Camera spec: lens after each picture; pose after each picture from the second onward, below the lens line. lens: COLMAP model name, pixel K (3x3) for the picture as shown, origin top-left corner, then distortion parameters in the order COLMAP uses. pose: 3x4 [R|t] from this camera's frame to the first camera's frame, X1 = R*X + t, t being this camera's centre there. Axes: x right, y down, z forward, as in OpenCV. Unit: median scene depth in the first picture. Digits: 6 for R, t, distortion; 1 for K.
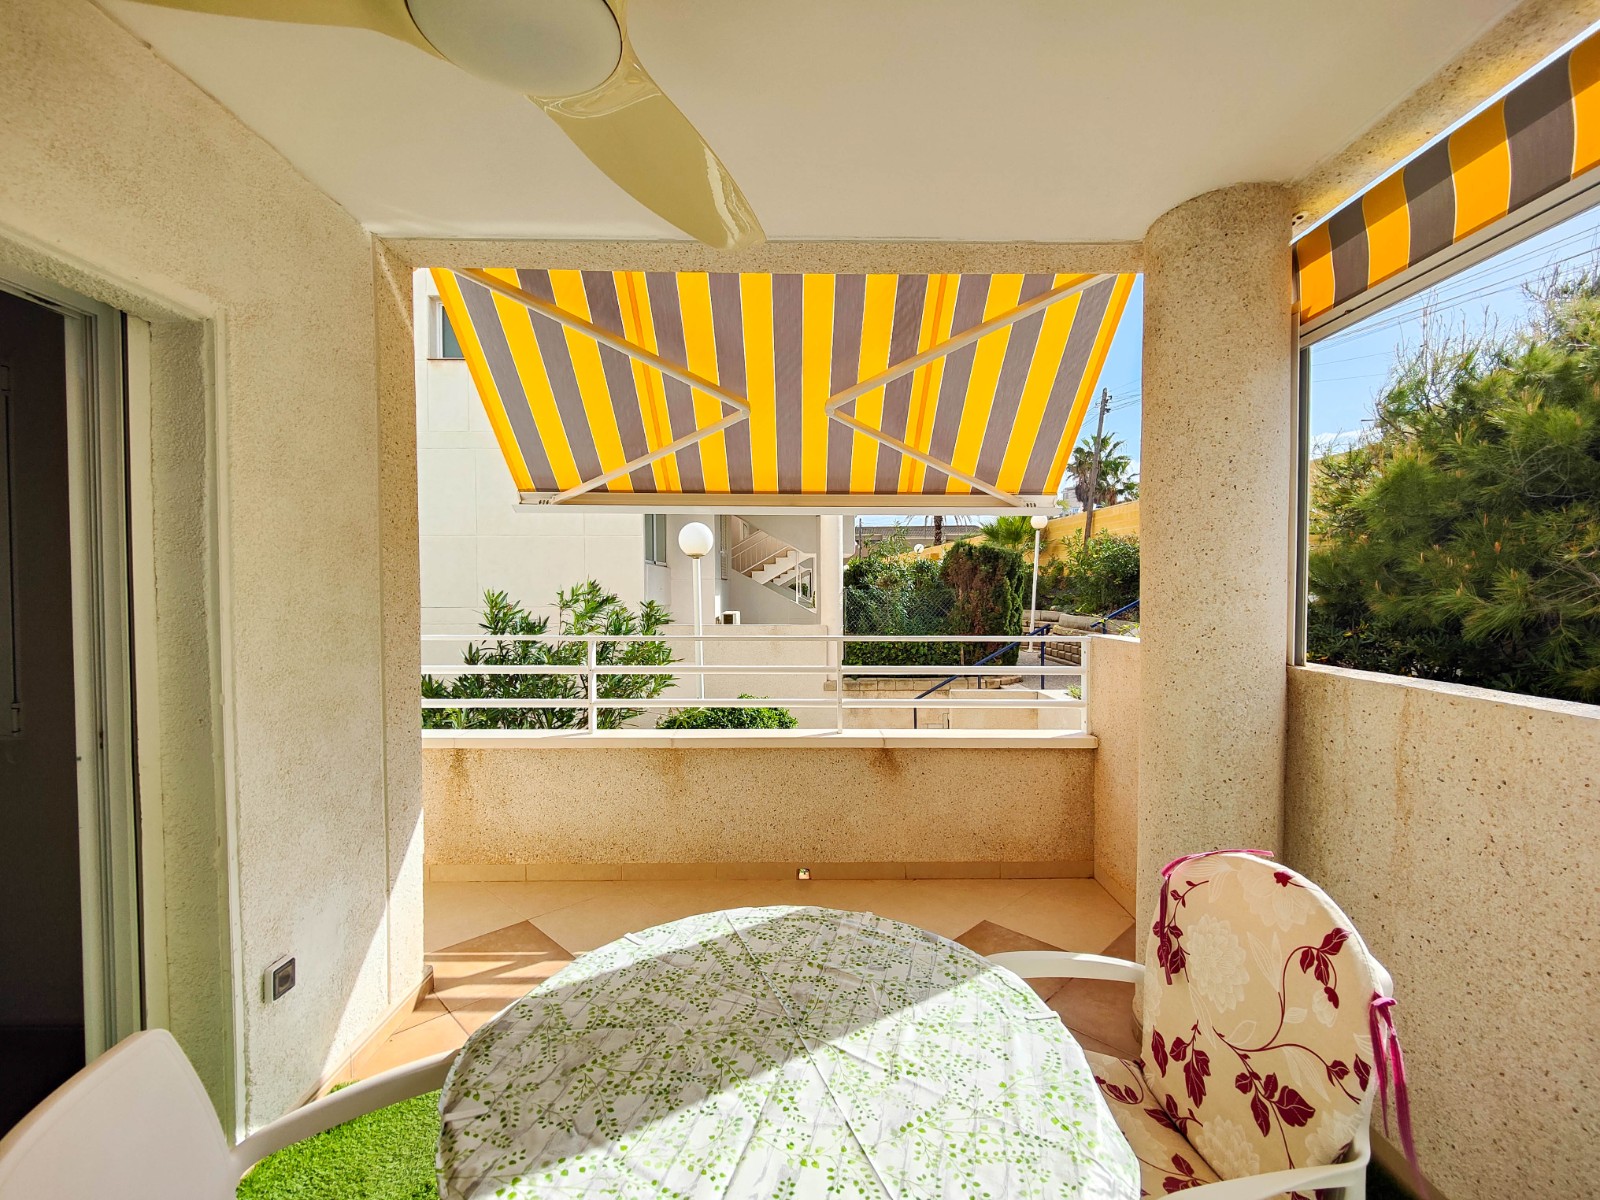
lens RADIAL K [[701.7, 0, 806.8], [0, 701.7, 606.9], [0, 0, 1]] dist [0.023050, -0.019702]
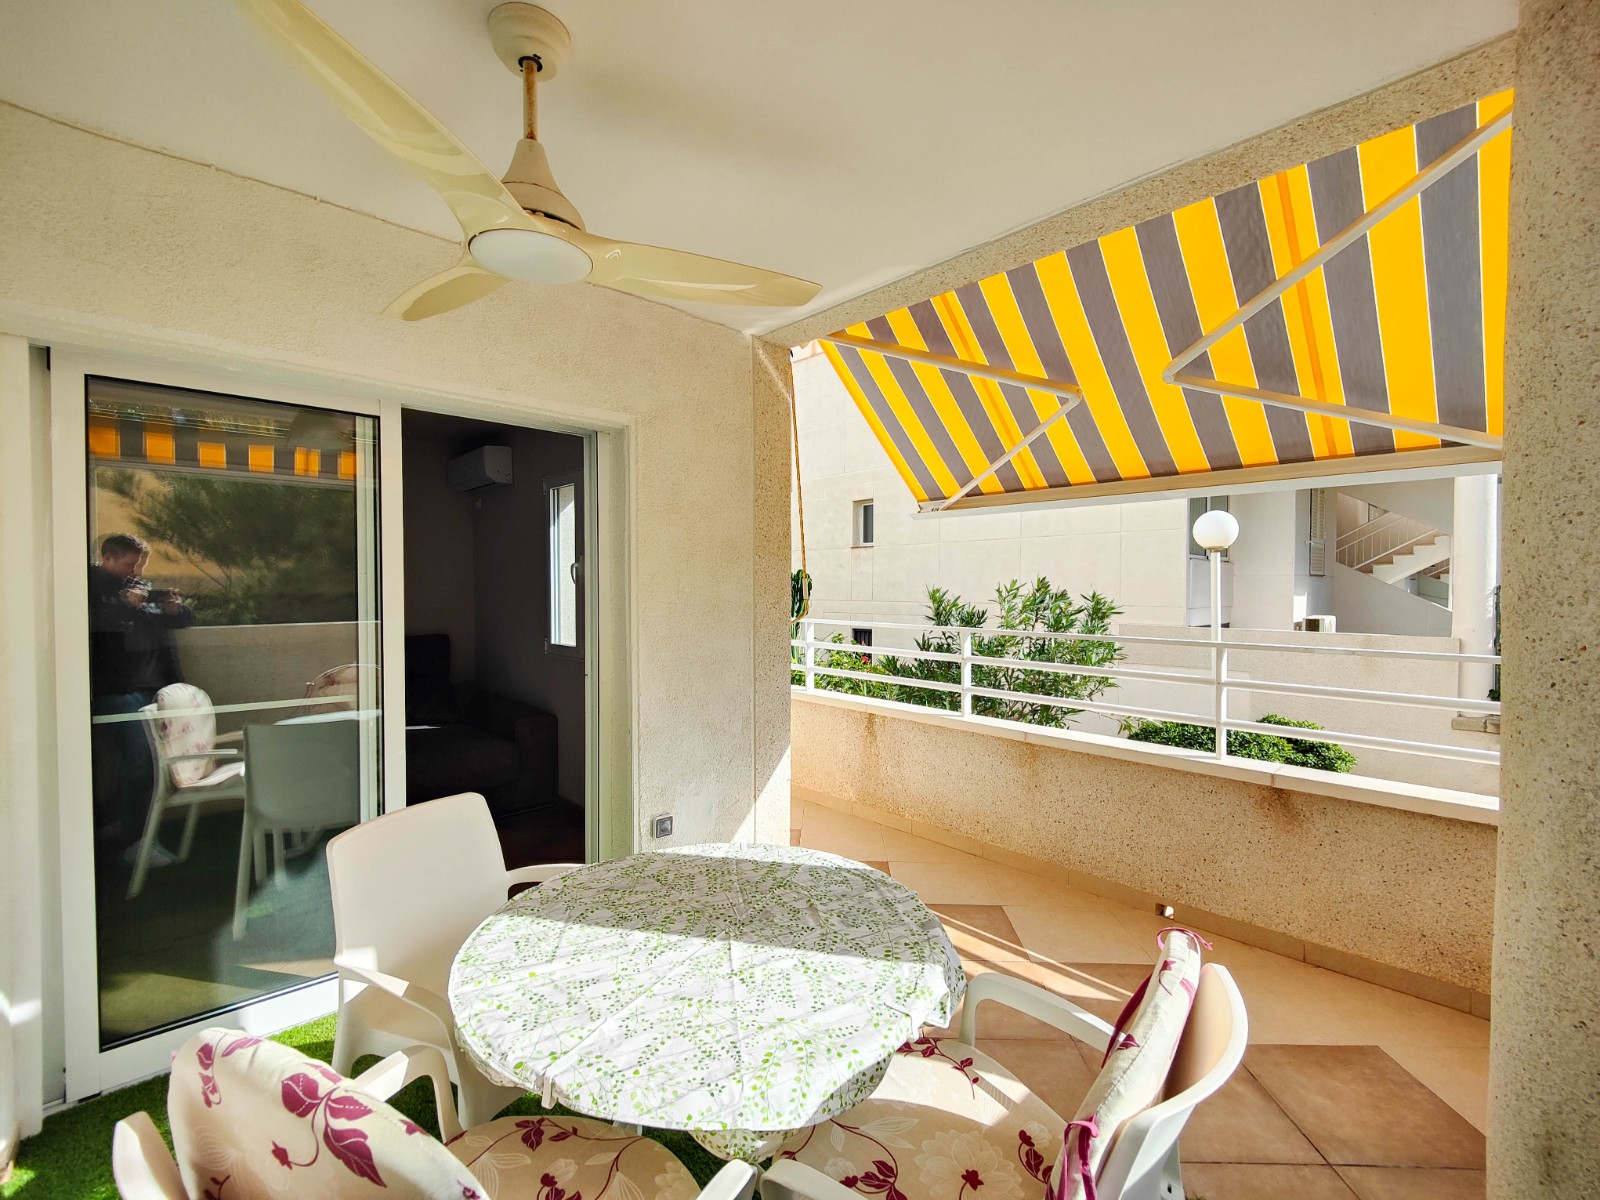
lens RADIAL K [[696.4, 0, 808.9], [0, 696.4, 603.6], [0, 0, 1]] dist [0.025104, -0.015442]
pose [[0.684452, 0.018622, -0.728820, 0.497466], [-0.021257, 0.999758, 0.005582, 0.003790], [0.728748, 0.011672, 0.684683, 0.117397]]
